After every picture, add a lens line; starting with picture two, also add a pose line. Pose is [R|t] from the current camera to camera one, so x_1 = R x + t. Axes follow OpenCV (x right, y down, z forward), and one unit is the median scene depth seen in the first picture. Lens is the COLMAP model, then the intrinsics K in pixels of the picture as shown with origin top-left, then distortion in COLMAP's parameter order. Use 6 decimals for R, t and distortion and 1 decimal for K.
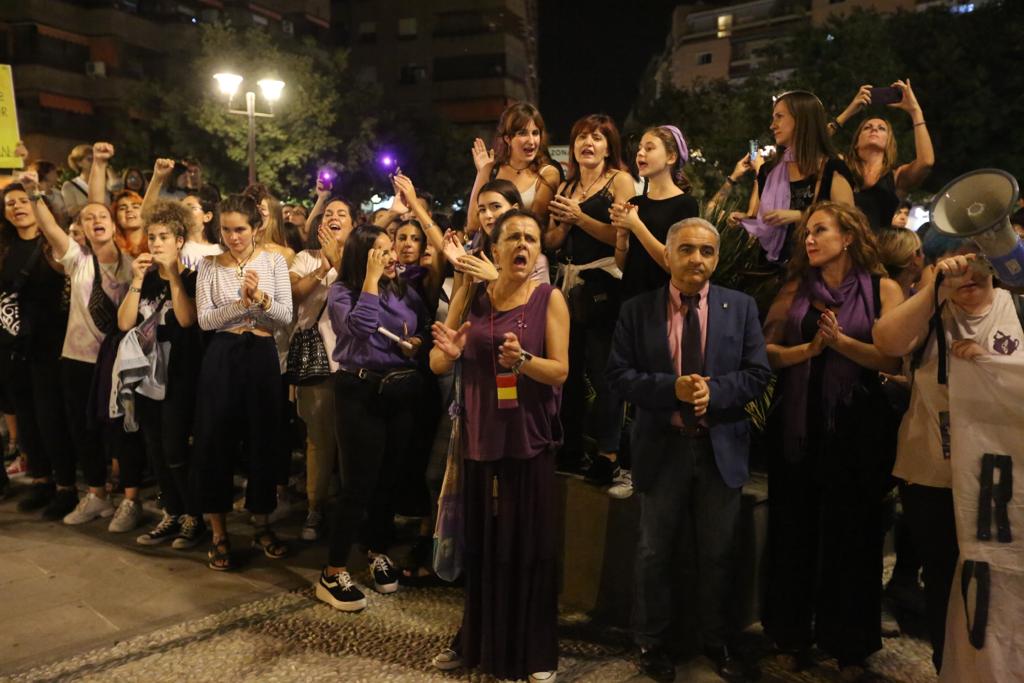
lens RADIAL K [[948.7, 0, 512.0], [0, 948.7, 341.5], [0, 0, 1]] dist [0.000058, 0.112594]
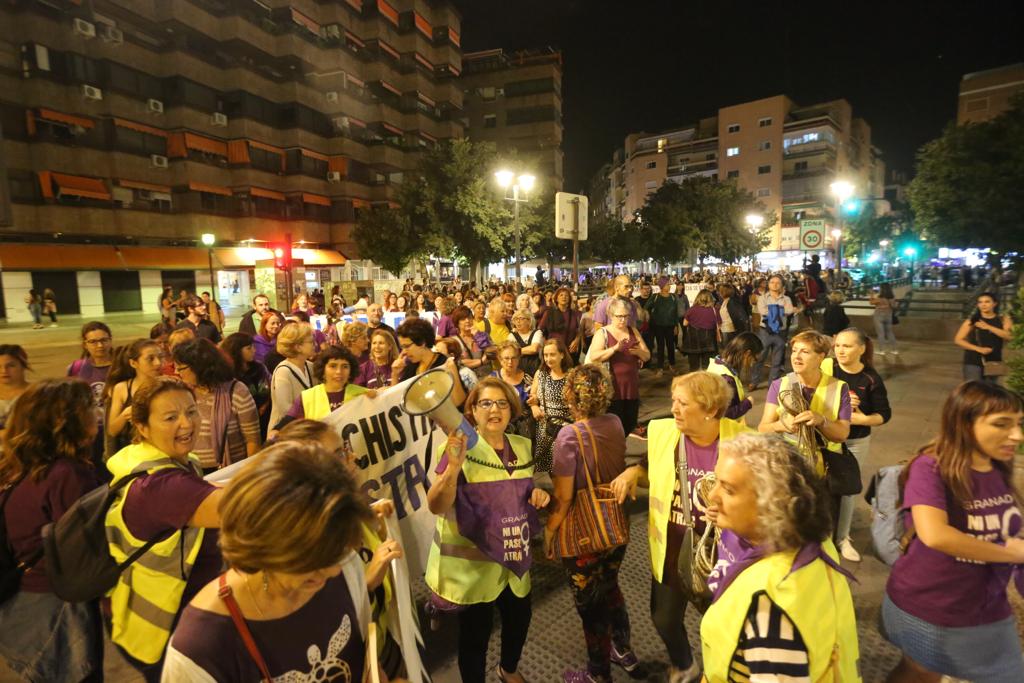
lens RADIAL K [[537.4, 0, 512.0], [0, 537.4, 341.5], [0, 0, 1]] dist [-0.054217, 0.032575]
pose [[0.997519, -0.037536, 0.059555, -0.288665], [0.036234, 0.999084, 0.022780, -0.042050], [-0.060355, -0.020566, 0.997965, 0.177678]]
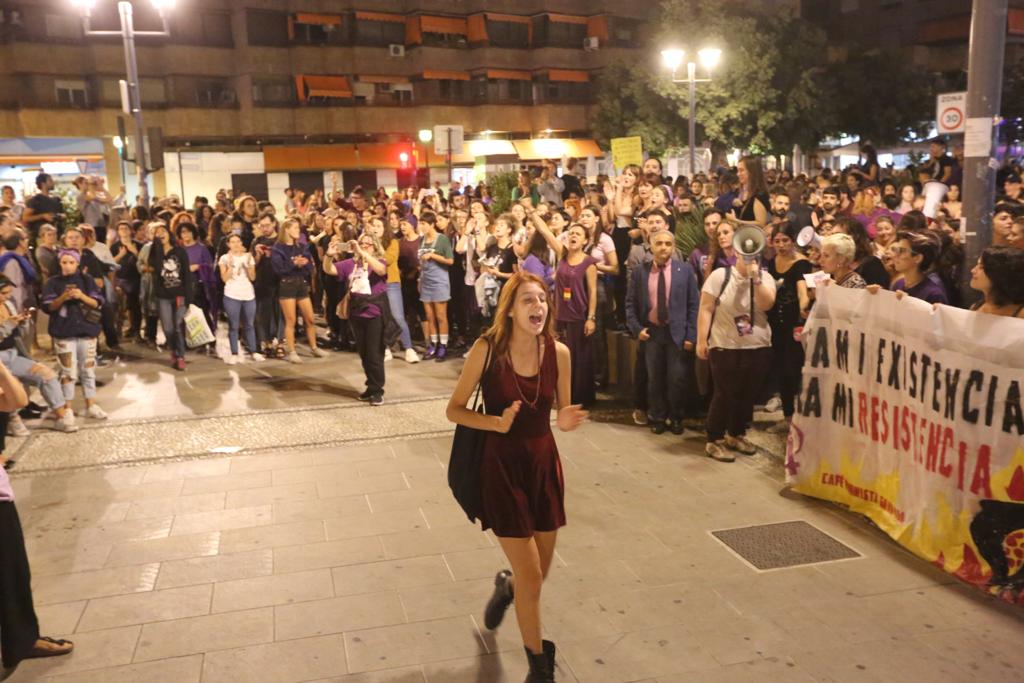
lens RADIAL K [[948.7, 0, 512.0], [0, 948.7, 341.5], [0, 0, 1]] dist [0.000058, 0.112594]
pose [[0.867482, 0.042067, -0.495686, 0.112825], [-0.006006, 0.997231, 0.074119, -0.001735], [0.497432, -0.061320, 0.865333, -0.133416]]
